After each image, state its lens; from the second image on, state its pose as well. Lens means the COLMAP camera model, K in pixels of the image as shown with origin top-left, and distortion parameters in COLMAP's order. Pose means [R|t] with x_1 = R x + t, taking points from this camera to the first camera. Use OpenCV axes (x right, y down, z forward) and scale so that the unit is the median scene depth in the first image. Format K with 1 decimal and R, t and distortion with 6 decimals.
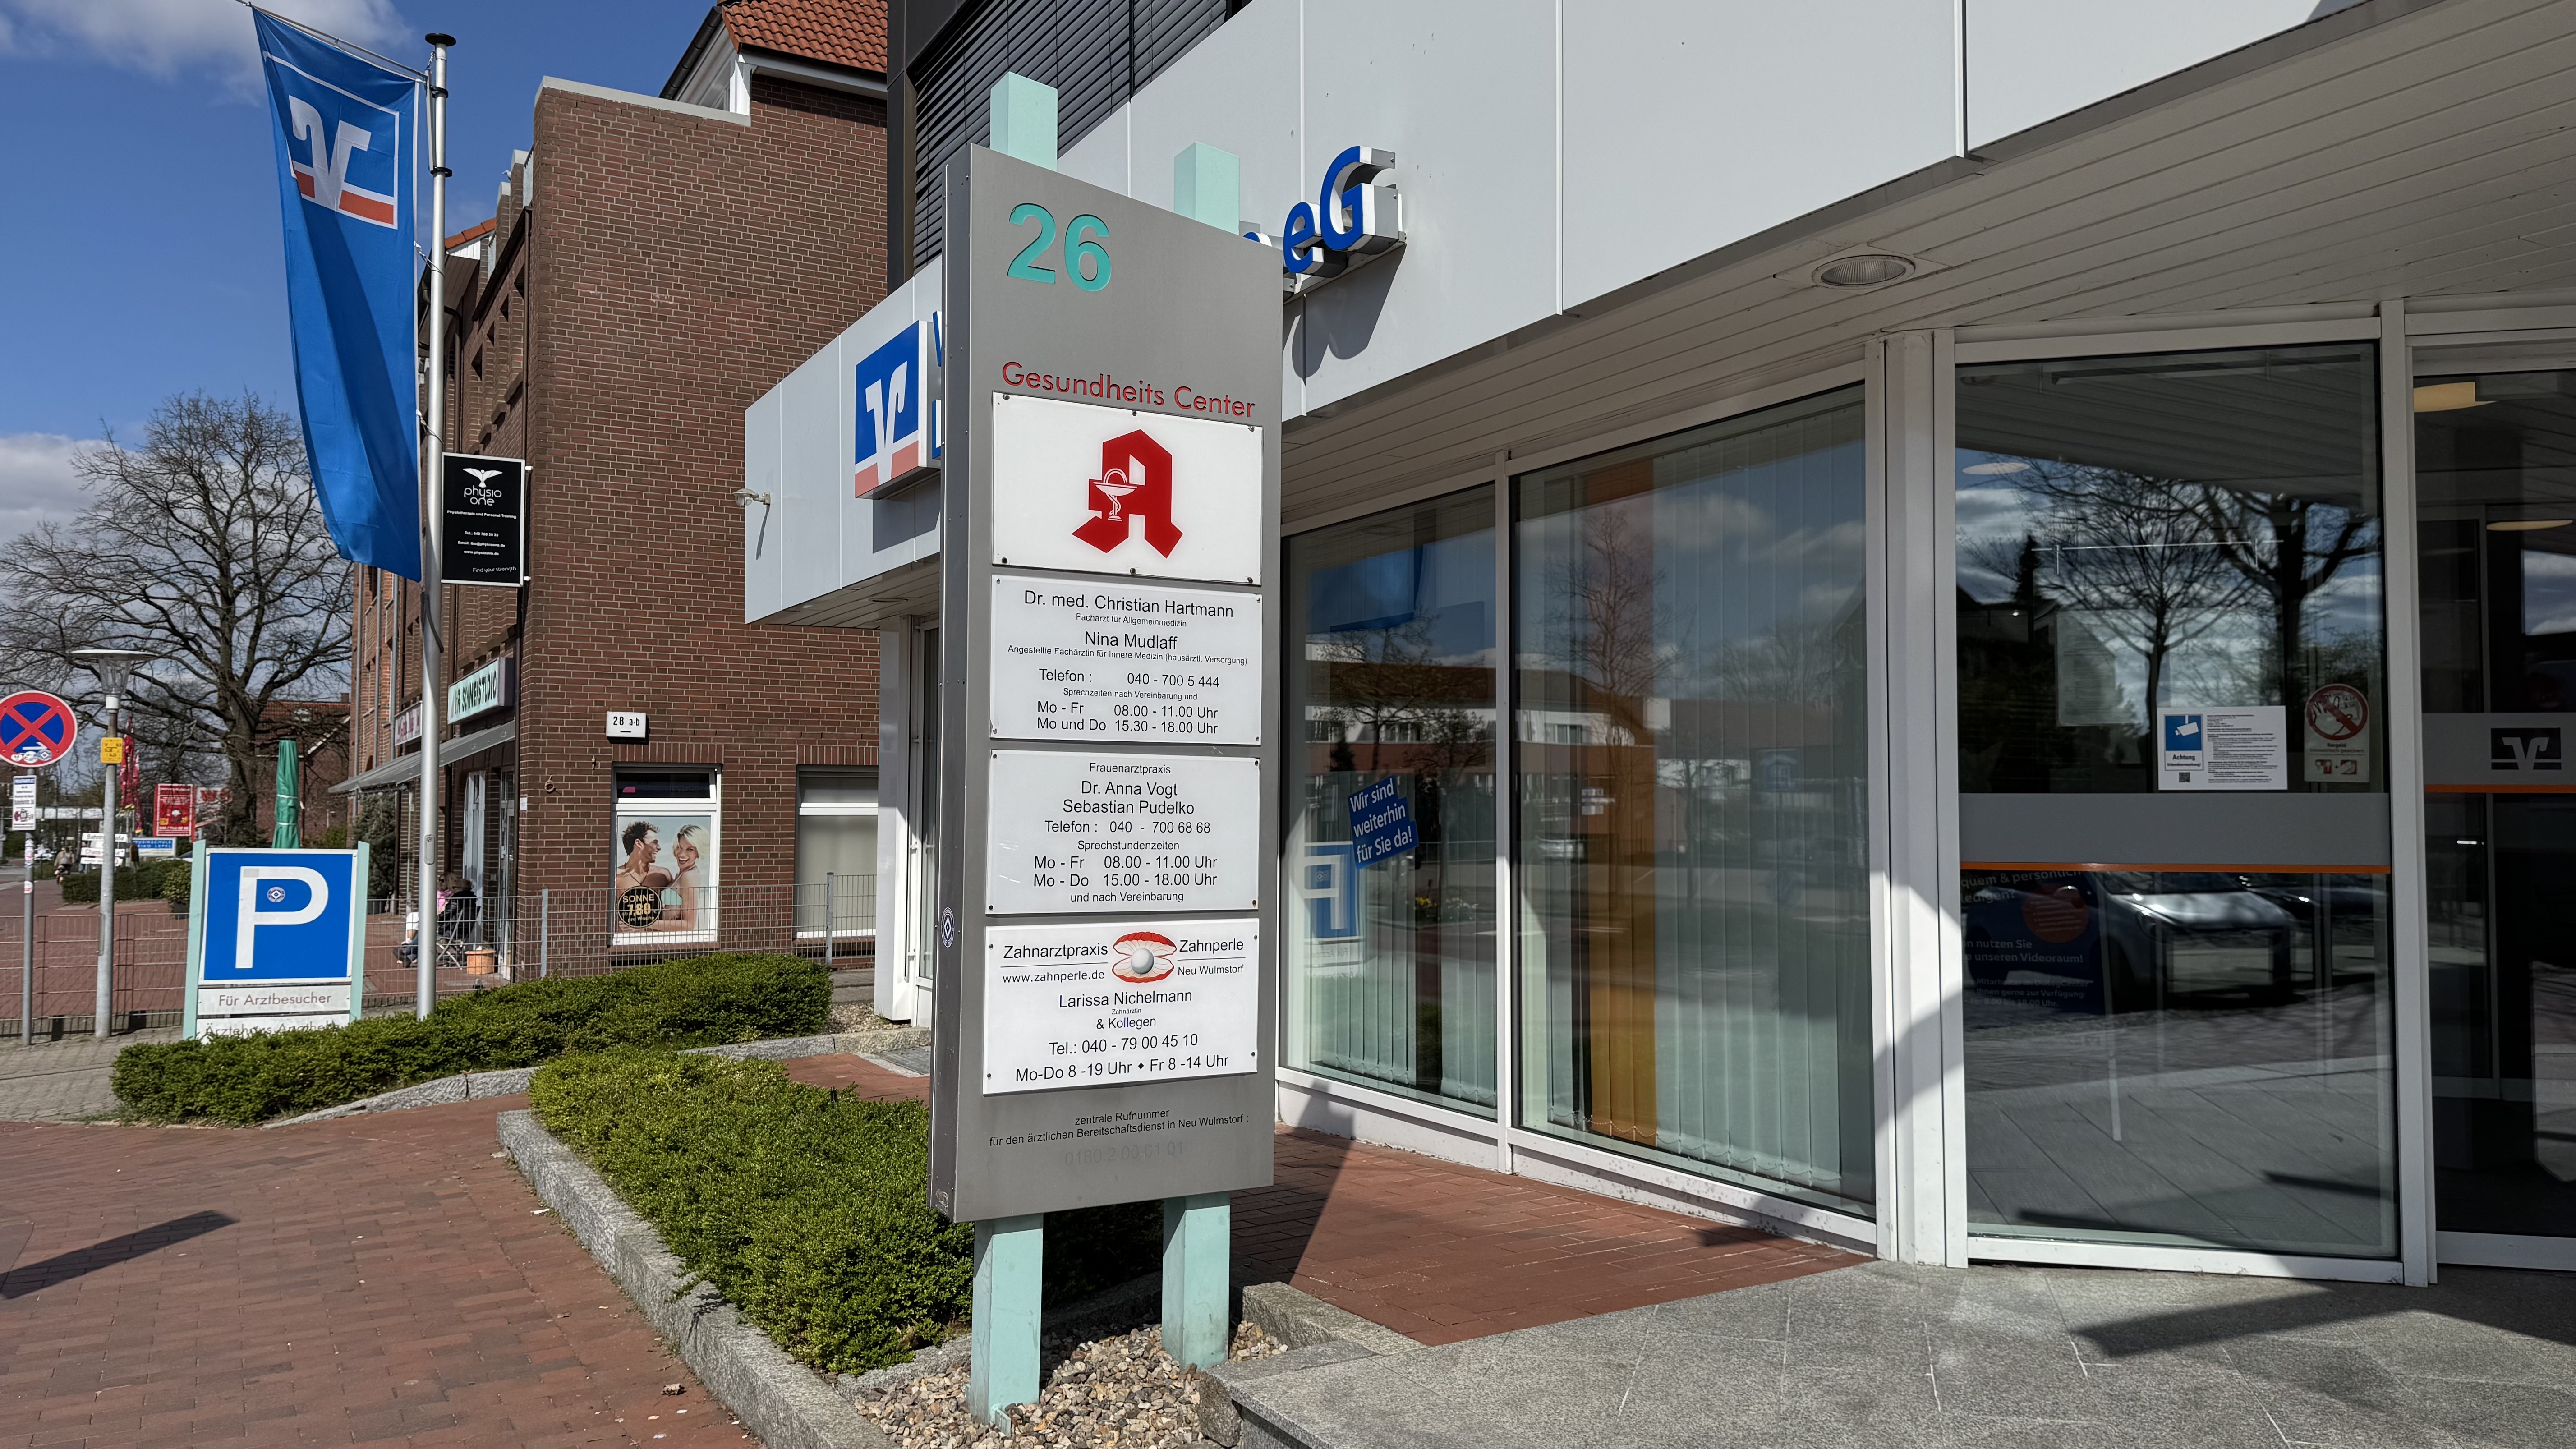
lens RADIAL K [[1799.2, 0, 1288.0], [0, 1799.2, 724.5], [0, 0, 1]] dist [0.129186, -0.000565]
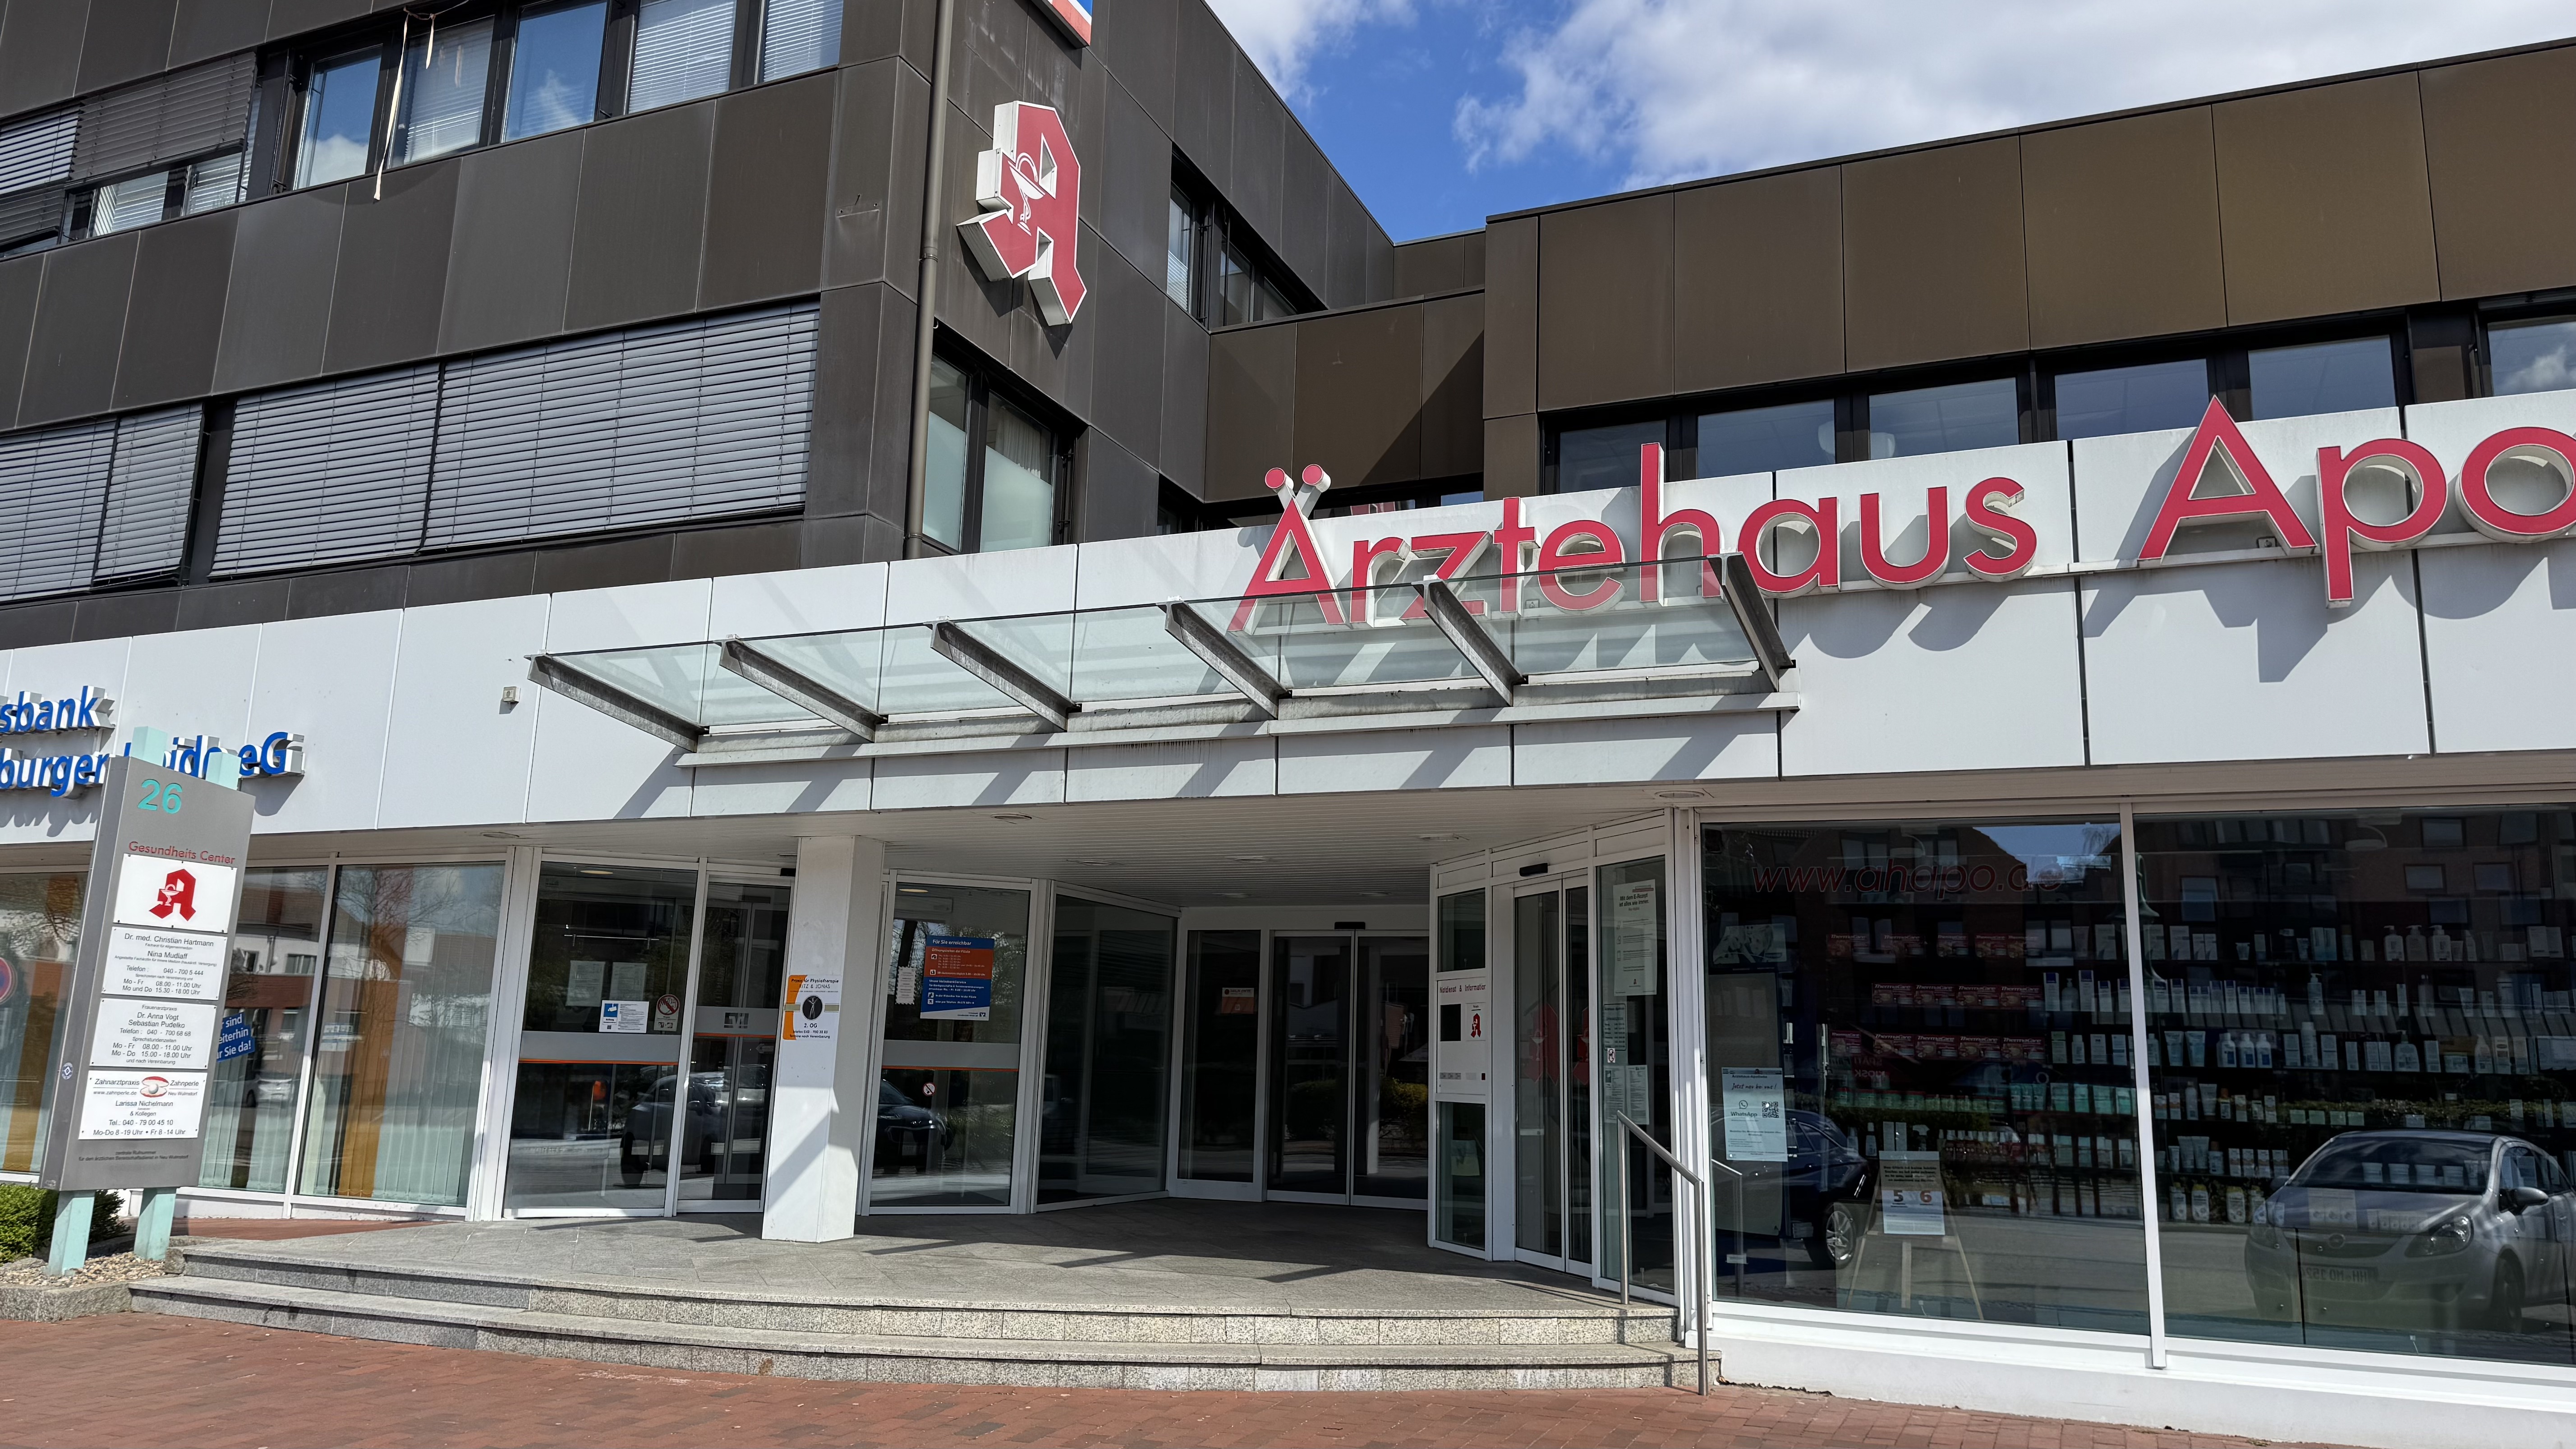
lens RADIAL K [[1799.6, 0, 1288.0], [0, 1799.6, 724.5], [0, 0, 1]] dist [-0.005378, -0.003167]
pose [[0.795666, 0.135986, 0.590274, -0.333506], [-0.054820, 0.986642, -0.153405, -0.060355], [-0.603250, 0.089700, 0.792492, -1.747297]]
